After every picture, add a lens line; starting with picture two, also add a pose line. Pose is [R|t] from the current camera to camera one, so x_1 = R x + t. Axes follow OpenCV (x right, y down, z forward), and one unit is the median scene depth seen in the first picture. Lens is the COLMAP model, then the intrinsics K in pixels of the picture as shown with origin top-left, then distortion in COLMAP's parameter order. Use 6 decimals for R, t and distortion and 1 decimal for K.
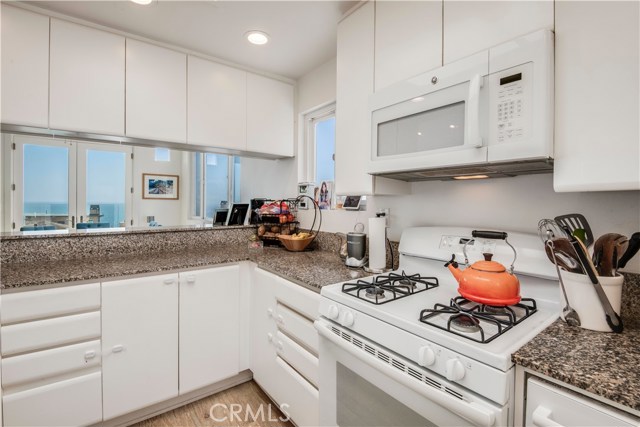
lens RADIAL K [[295.9, 0, 317.3], [0, 295.9, 204.5], [0, 0, 1]] dist [-0.000221, -0.000303]
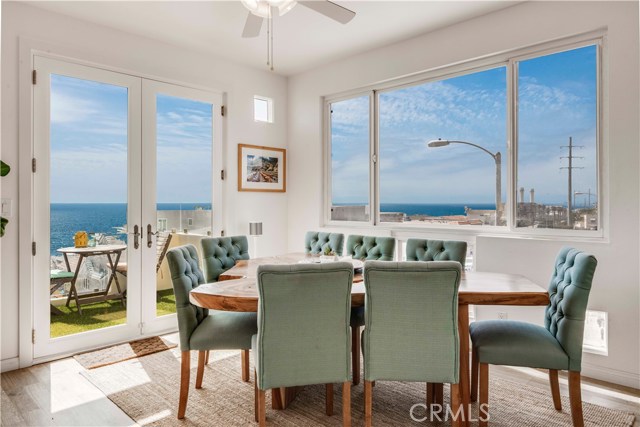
lens RADIAL K [[425.9, 0, 320.0], [0, 425.9, 202.6], [0, 0, 1]] dist [0.005974, -0.000735]
pose [[0.985477, -0.009411, 0.169548, -1.373520], [0.010529, 0.999928, -0.005697, 0.019157], [-0.169482, 0.007400, 0.985505, 0.511915]]
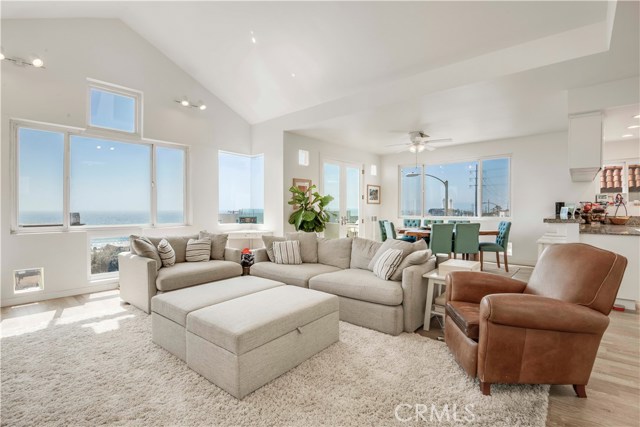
lens RADIAL K [[304.5, 0, 319.7], [0, 304.5, 211.8], [0, 0, 1]] dist [-0.001859, -0.000818]
pose [[0.972520, -0.013214, 0.232444, -2.669275], [0.011773, 0.999902, 0.007583, 0.012044], [-0.232521, -0.004638, 0.972580, -0.682661]]
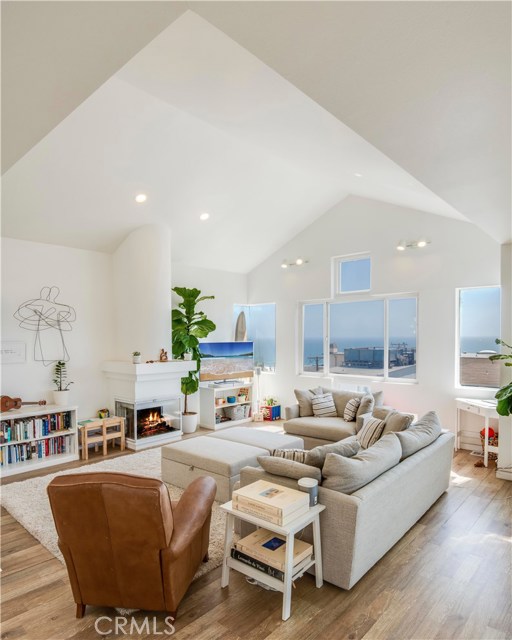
lens RADIAL K [[401.1, 0, 256.6], [0, 401.1, 348.7], [0, 0, 1]] dist [-0.006796, -0.024396]
pose [[0.193282, 0.019509, -0.980949, -0.783217], [0.005114, 0.999769, 0.020891, -0.159732], [0.981130, -0.009055, 0.193138, 0.182642]]
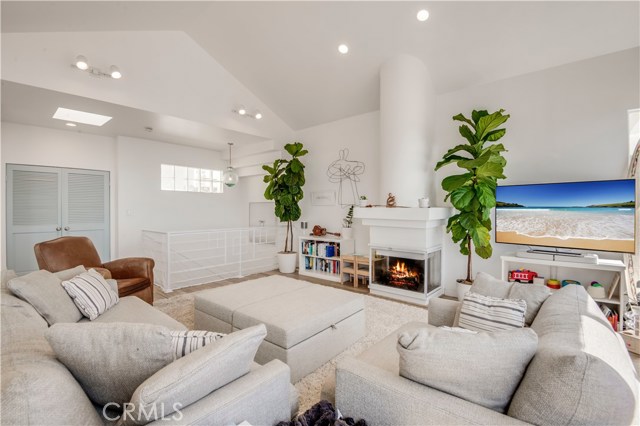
lens RADIAL K [[295.1, 0, 319.0], [0, 295.1, 211.8], [0, 0, 1]] dist [0.000339, -0.000040]
pose [[-0.982844, -0.007888, -0.184271, -2.604610], [-0.010738, 0.999838, 0.014473, -0.027269], [0.184127, 0.016204, -0.982769, 1.624918]]
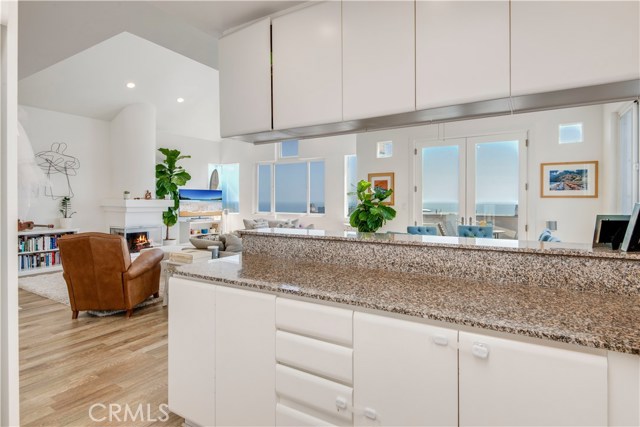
lens RADIAL K [[340.8, 0, 320.7], [0, 340.8, 200.6], [0, 0, 1]] dist [0.027132, -0.023953]
pose [[0.370506, -0.006634, -0.928806, 0.021314], [-0.004269, 0.999952, -0.008845, -0.002856], [0.928820, 0.007242, 0.370460, 0.386195]]
